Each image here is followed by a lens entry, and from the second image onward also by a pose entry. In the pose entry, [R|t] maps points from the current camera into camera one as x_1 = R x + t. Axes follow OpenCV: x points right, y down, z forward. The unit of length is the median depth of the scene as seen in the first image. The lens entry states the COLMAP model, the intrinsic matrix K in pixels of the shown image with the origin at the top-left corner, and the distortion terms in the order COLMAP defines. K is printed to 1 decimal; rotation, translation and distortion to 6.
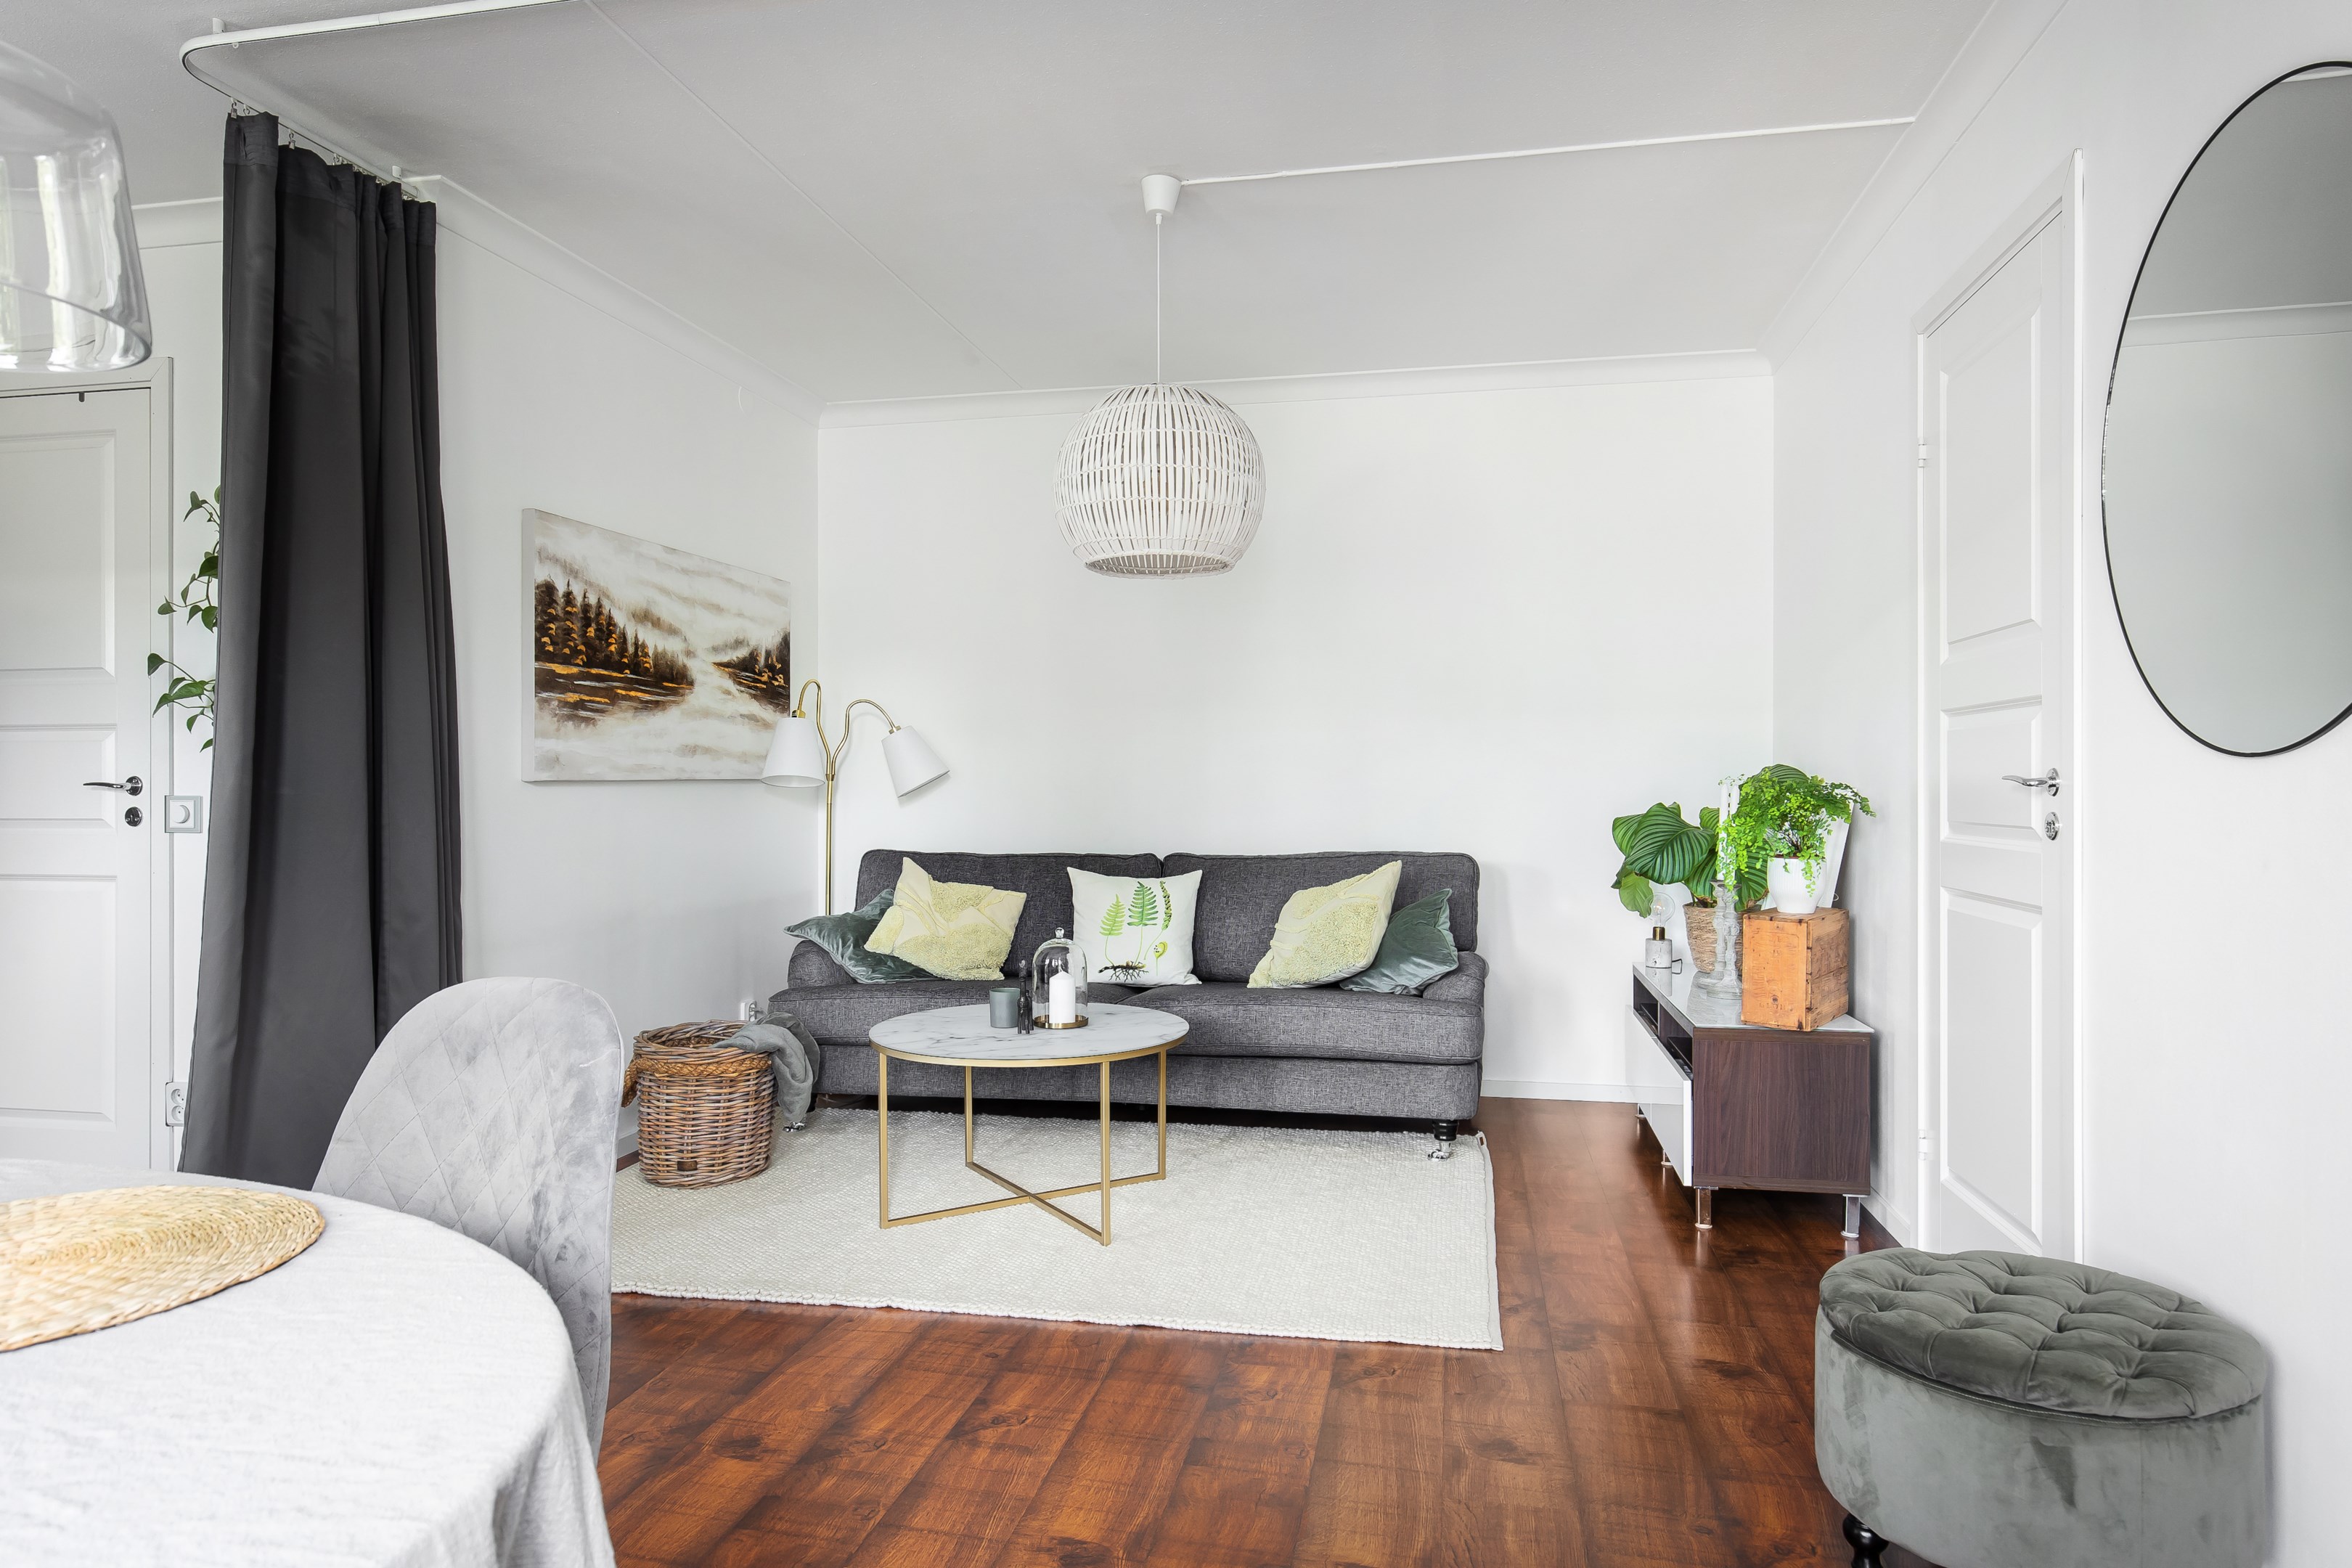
lens RADIAL K [[1404.5, 0, 1176.0], [0, 1404.5, 784.0], [0, 0, 1]] dist [-0.005813, -0.002297]
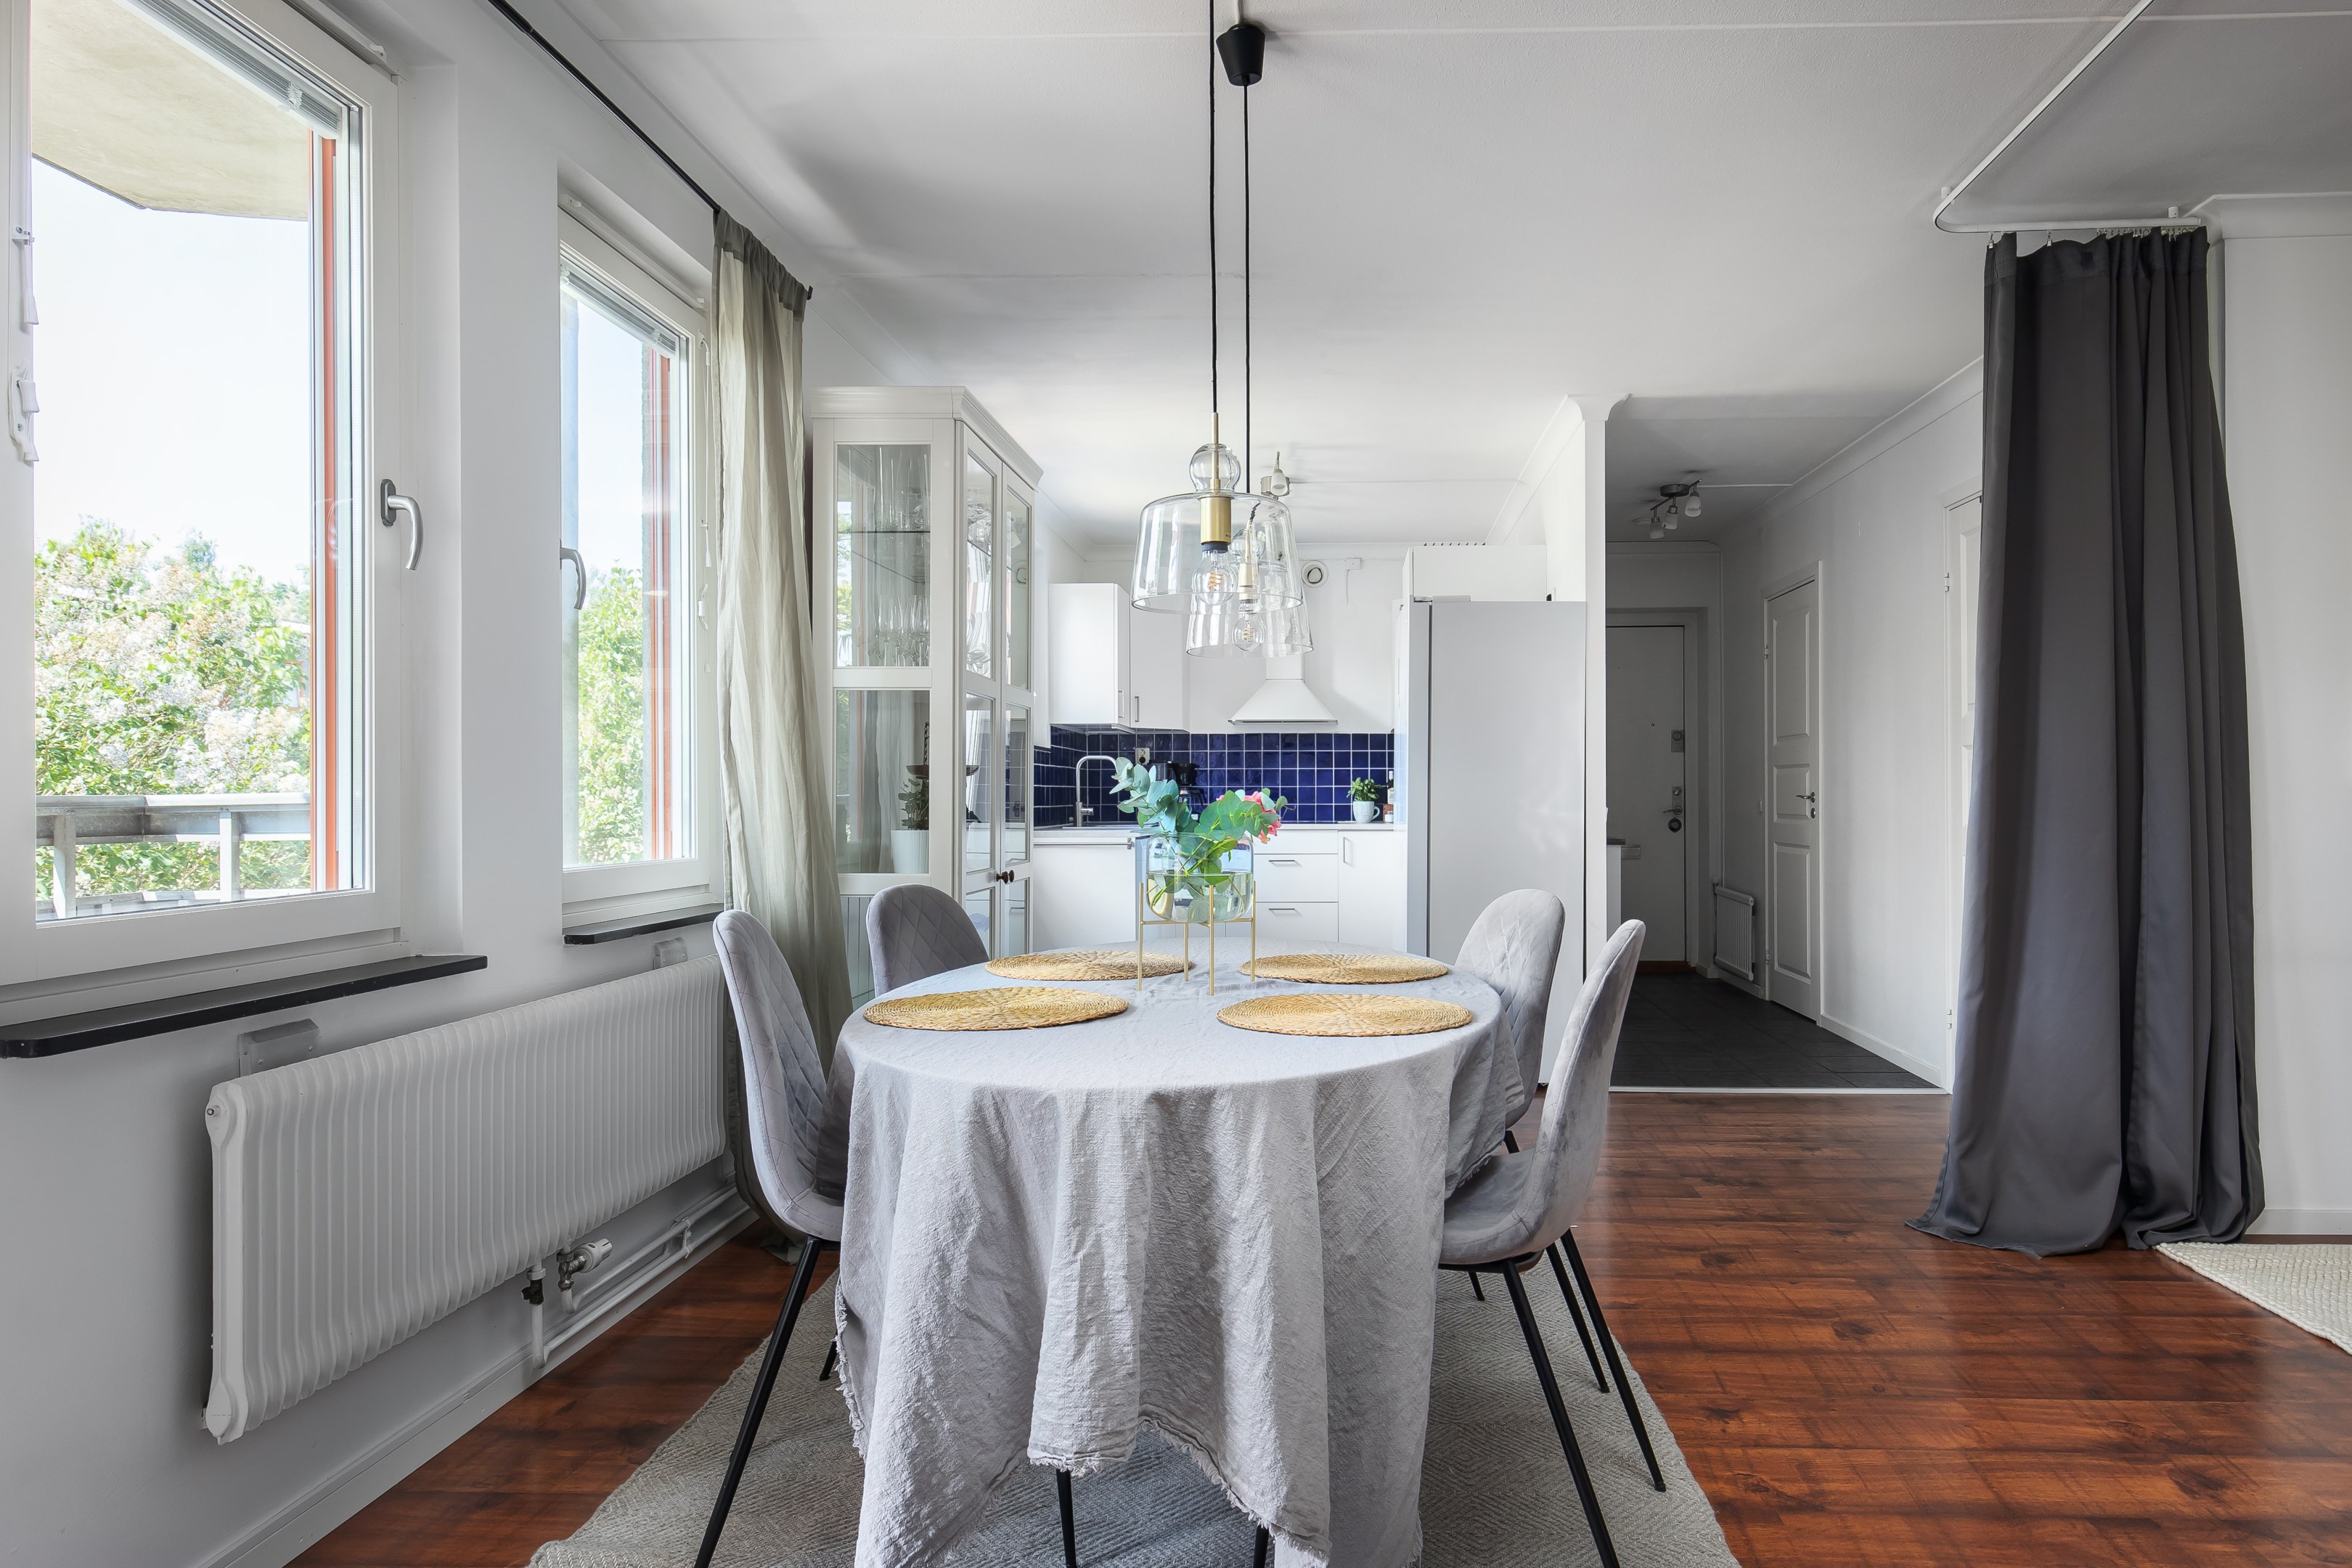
lens RADIAL K [[1382.5, 0, 1299.5], [0, 1382.5, 785.6], [0, 0, 1]] dist [0.015455, -0.000697]
pose [[0.159200, -0.003043, -0.987242, 0.450126], [0.003973, 0.999989, -0.002442, -0.001763], [0.987238, -0.003533, 0.159211, 0.206084]]
